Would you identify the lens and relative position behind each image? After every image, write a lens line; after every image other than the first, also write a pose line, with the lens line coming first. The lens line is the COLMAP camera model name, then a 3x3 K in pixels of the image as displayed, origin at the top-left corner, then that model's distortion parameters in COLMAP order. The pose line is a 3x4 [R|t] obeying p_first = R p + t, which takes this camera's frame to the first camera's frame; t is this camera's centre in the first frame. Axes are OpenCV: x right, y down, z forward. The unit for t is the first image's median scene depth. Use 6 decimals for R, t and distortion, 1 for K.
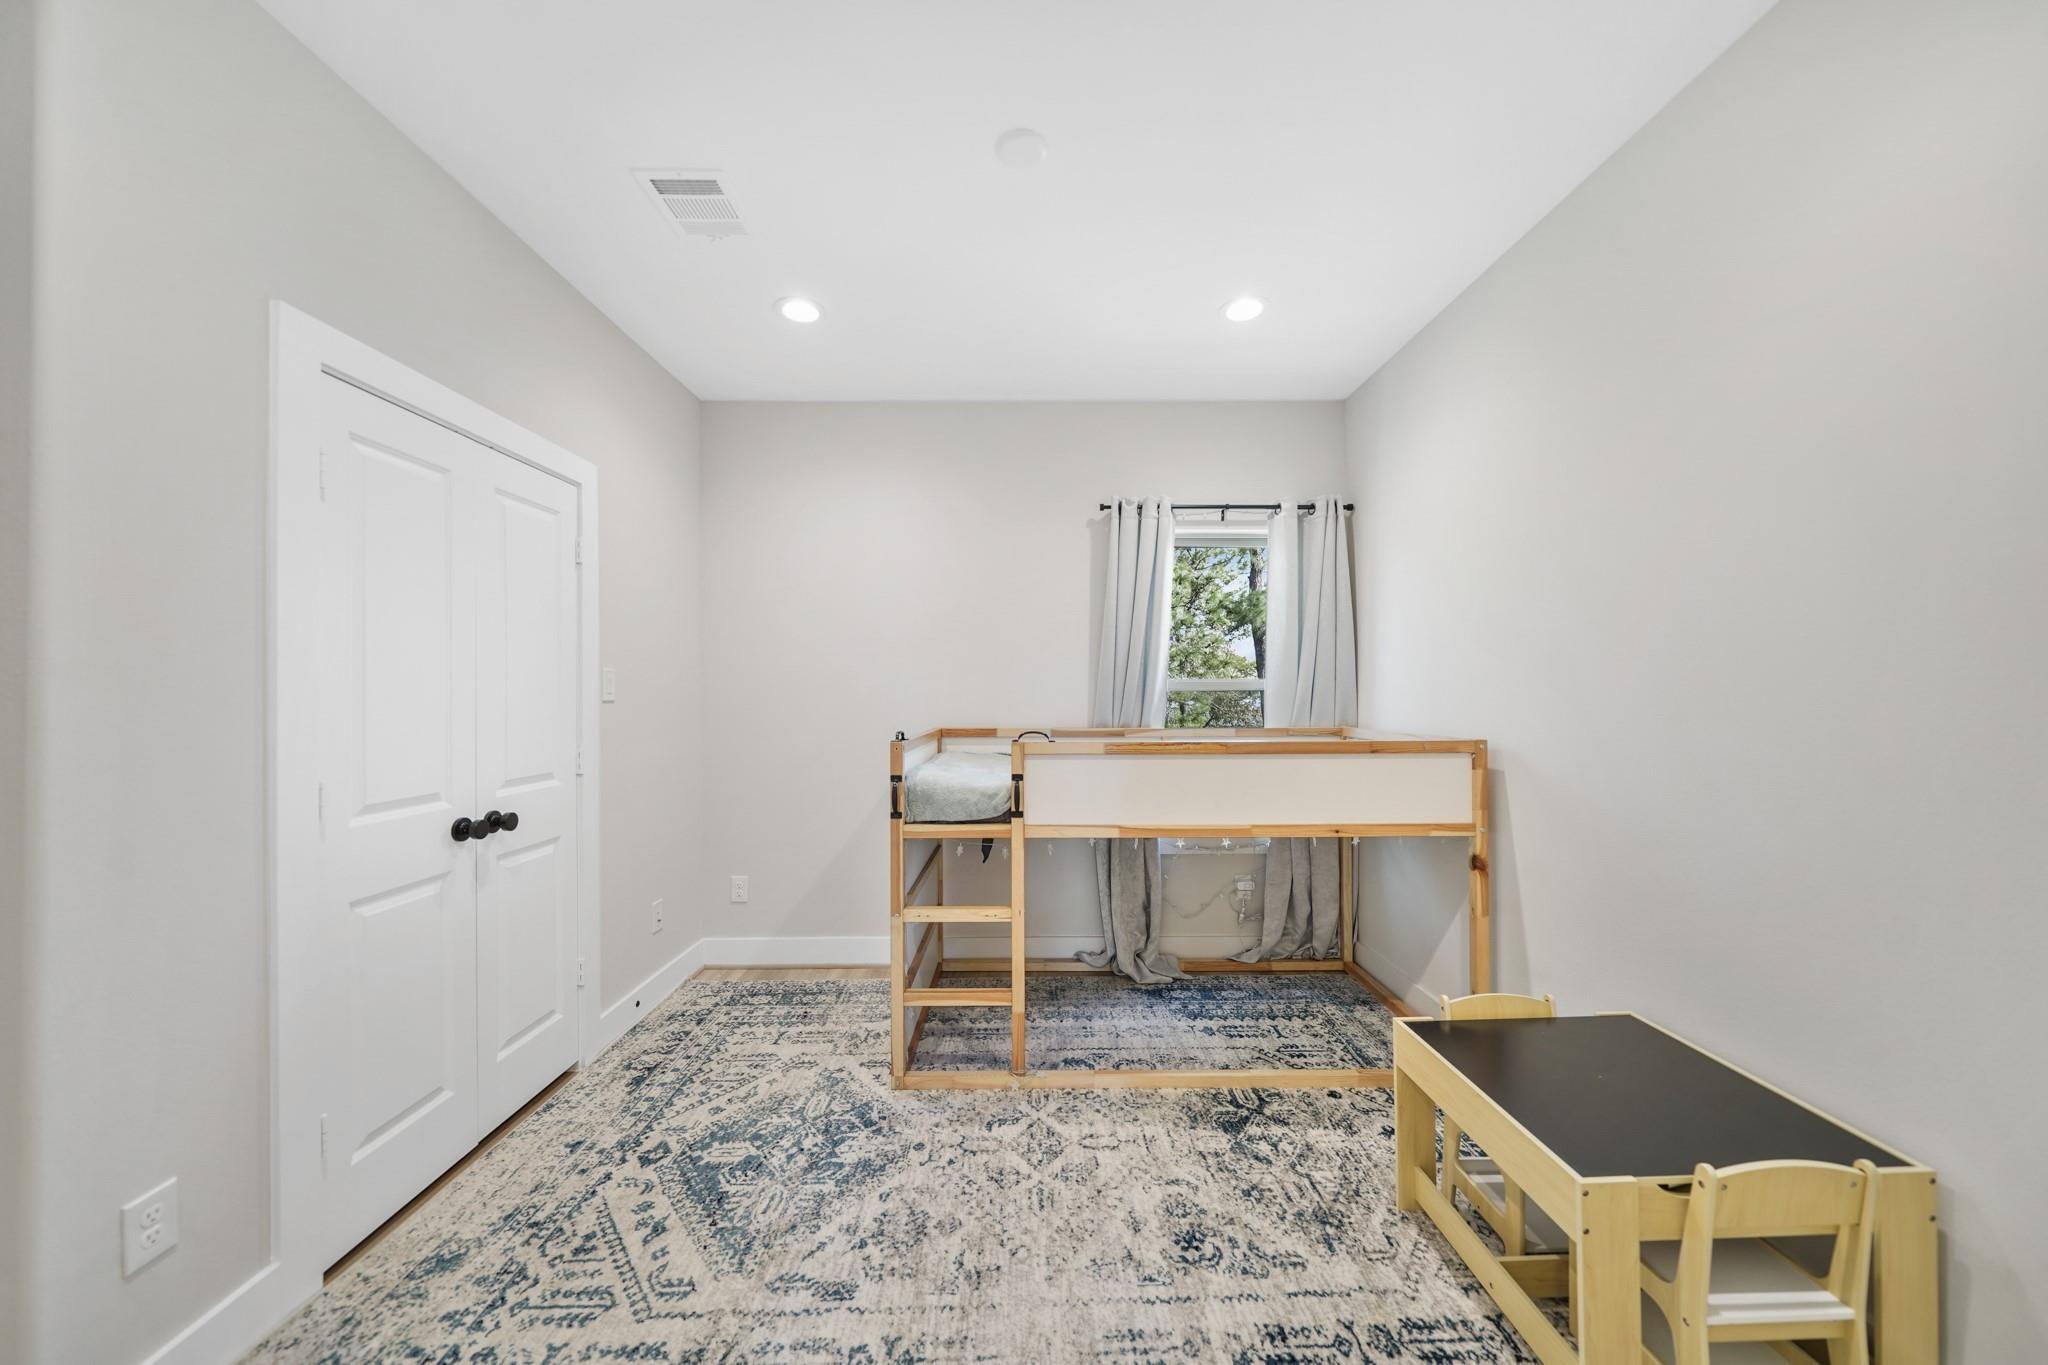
lens RADIAL K [[707.5, 0, 1029.0], [0, 707.5, 689.1], [0, 0, 1]] dist [-0.002458, -0.001079]
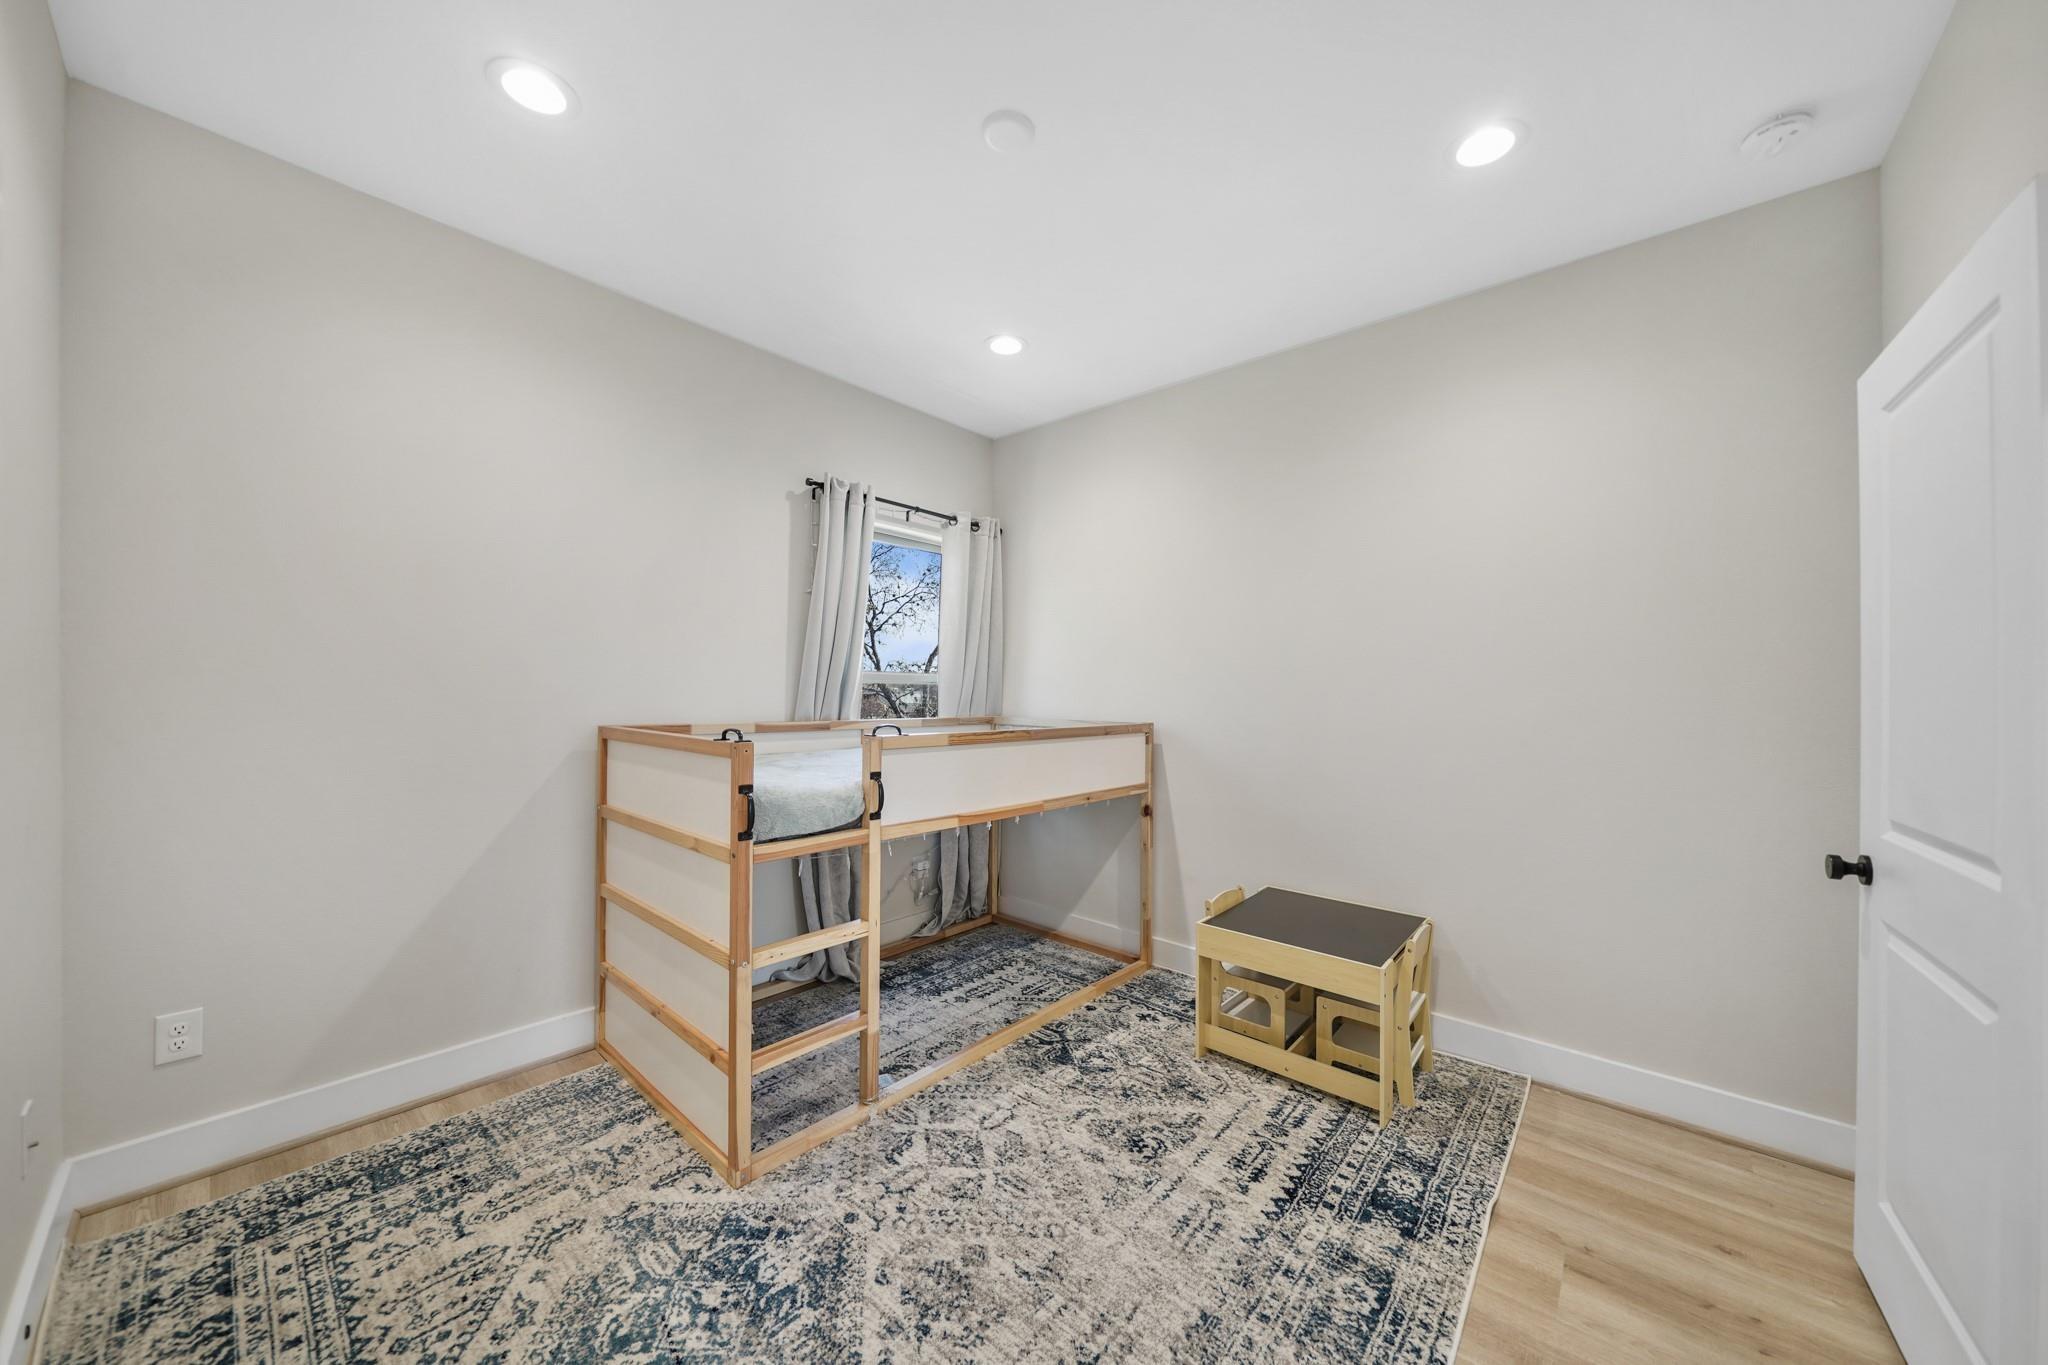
lens RADIAL K [[707.5, 0, 1027.8], [0, 707.5, 683.3], [0, 0, 1]] dist [-0.002458, -0.001079]
pose [[0.663086, 0.018304, 0.748320, -0.569406], [-0.021656, 0.999752, -0.005264, 0.006414], [-0.748230, -0.012715, 0.663317, 0.248956]]
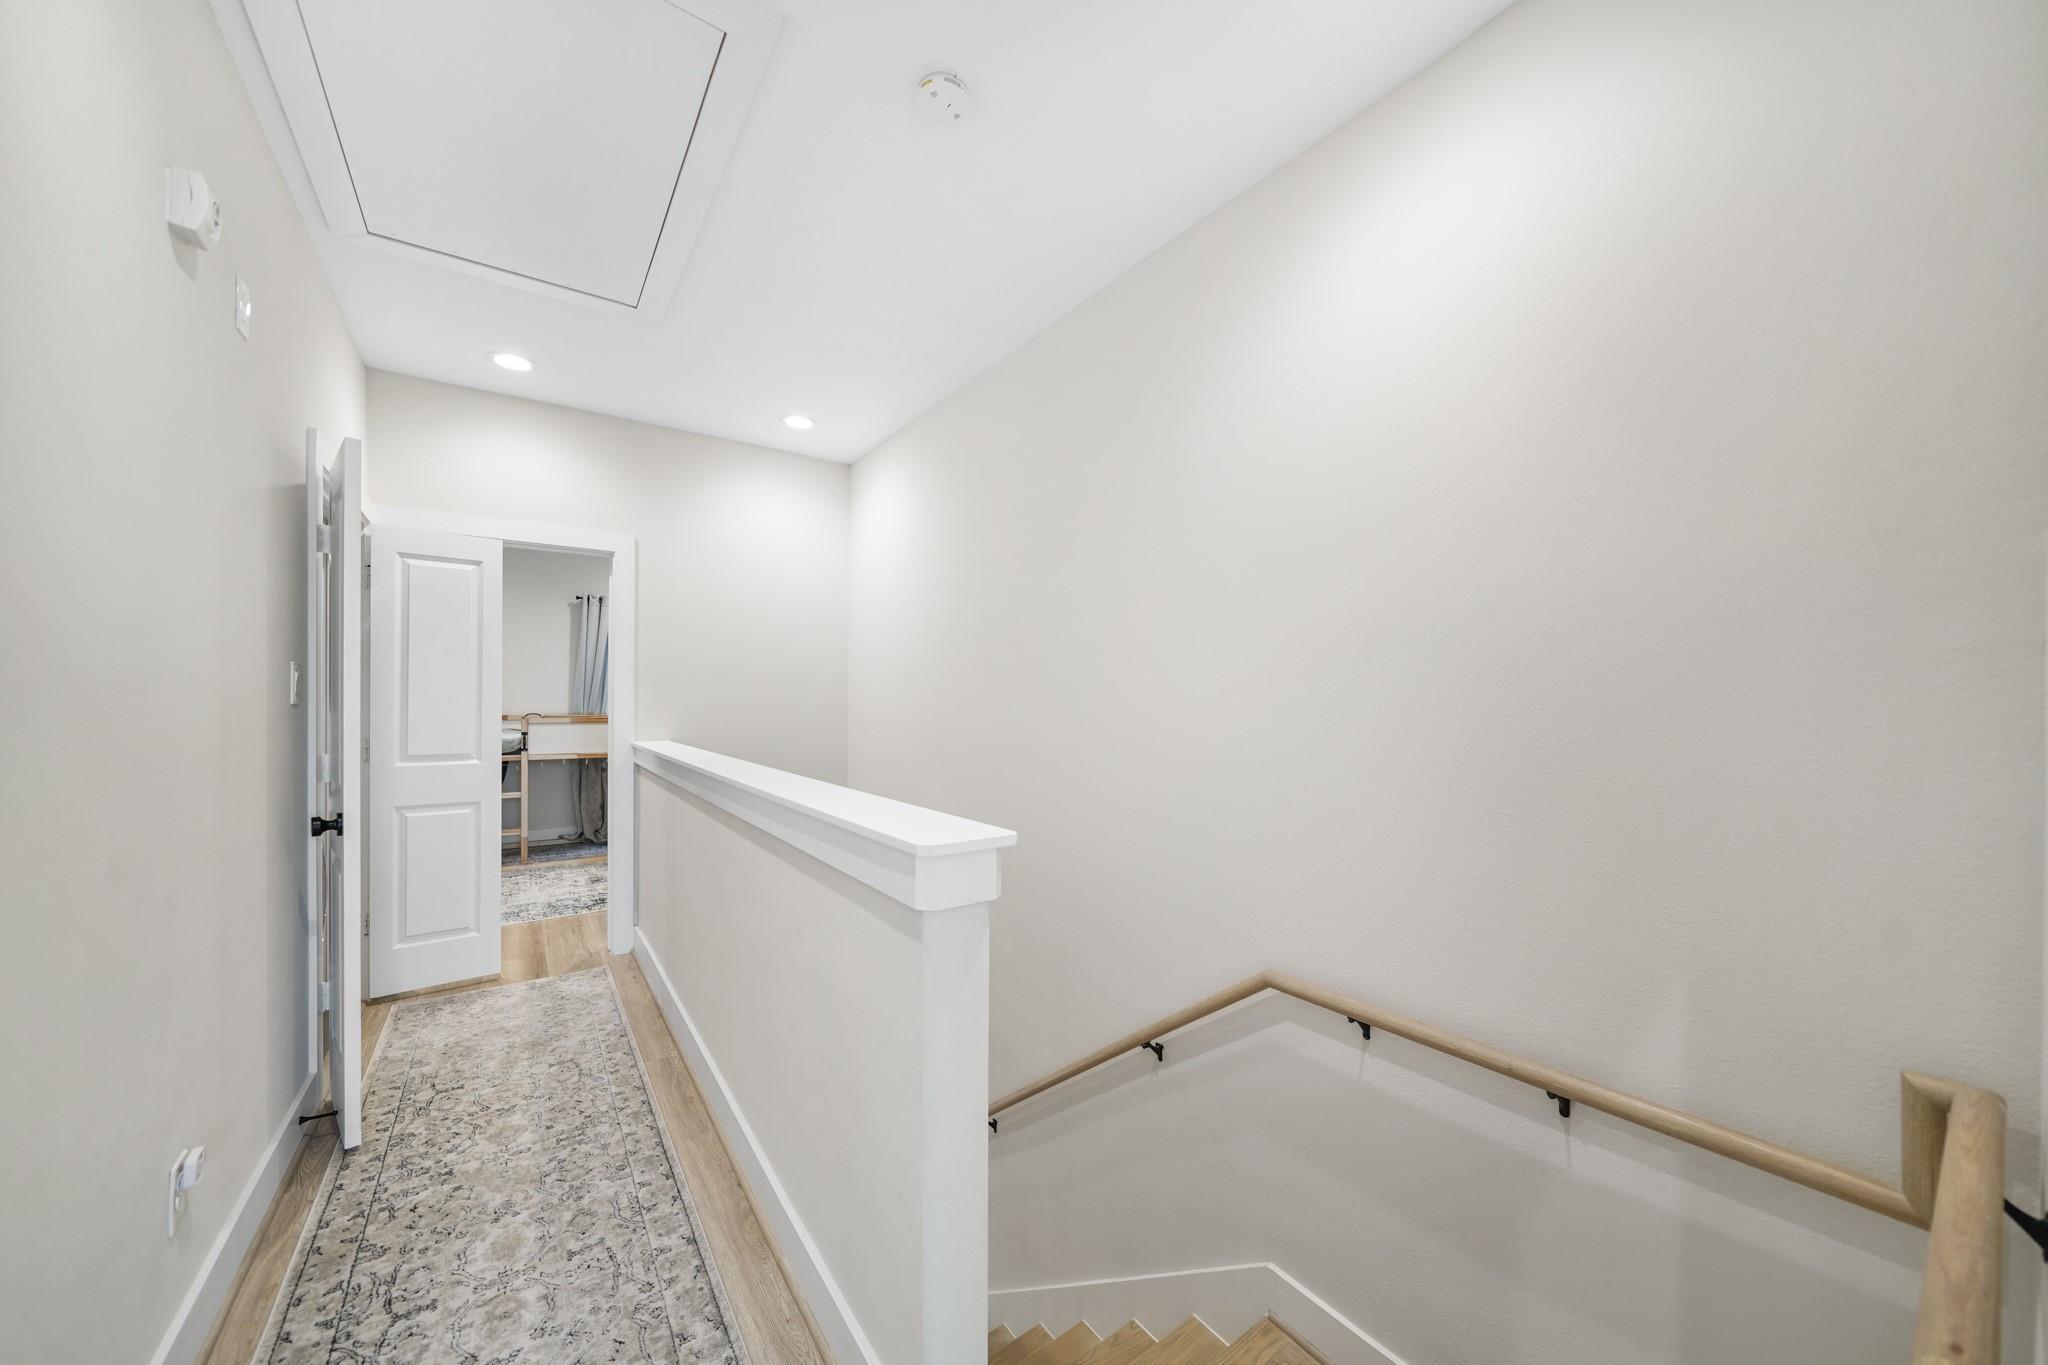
lens RADIAL K [[707.5, 0, 1023.7], [0, 707.5, 685.3], [0, 0, 1]] dist [-0.002458, -0.001079]
pose [[0.814201, 0.009337, 0.580508, -0.029488], [-0.009656, 0.999950, -0.002541, -0.041018], [-0.580503, -0.003536, 0.814251, -1.780077]]
